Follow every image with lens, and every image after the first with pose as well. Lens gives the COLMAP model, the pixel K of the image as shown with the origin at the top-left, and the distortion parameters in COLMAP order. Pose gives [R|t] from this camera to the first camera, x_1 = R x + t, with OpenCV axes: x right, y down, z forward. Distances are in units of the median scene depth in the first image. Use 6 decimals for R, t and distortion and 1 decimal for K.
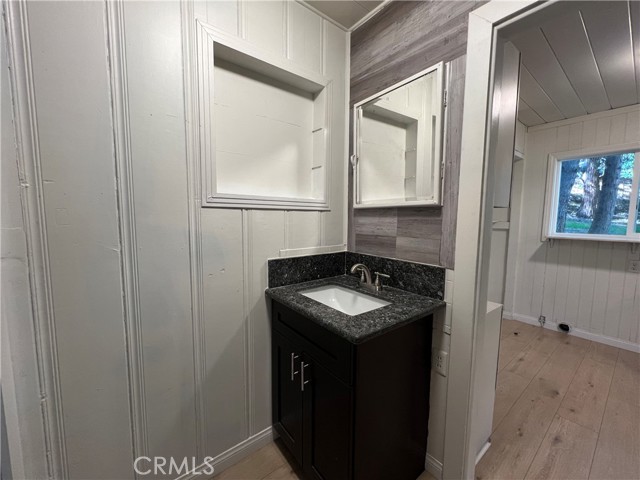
lens RADIAL K [[256.7, 0, 317.8], [0, 256.7, 239.8], [0, 0, 1]] dist [0.000117, -0.000093]
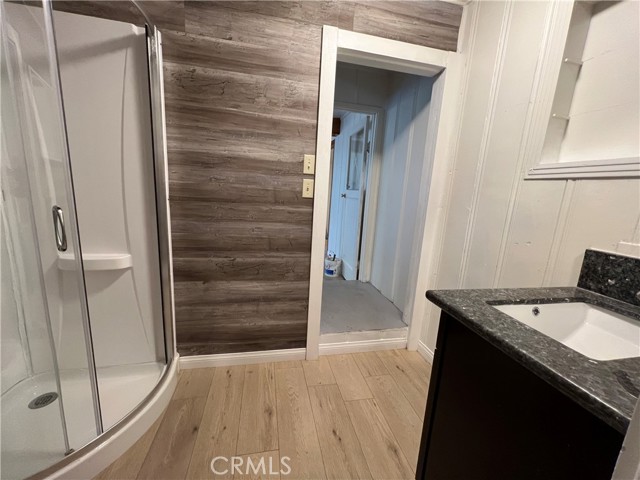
lens RADIAL K [[255.7, 0, 317.3], [0, 255.7, 240.0], [0, 0, 1]] dist [-0.000908, -0.000332]
pose [[-0.437576, 0.136392, -0.888777, 0.848142], [-0.149120, 0.963735, 0.221312, 0.009673], [0.886730, 0.229375, -0.401369, 0.651589]]
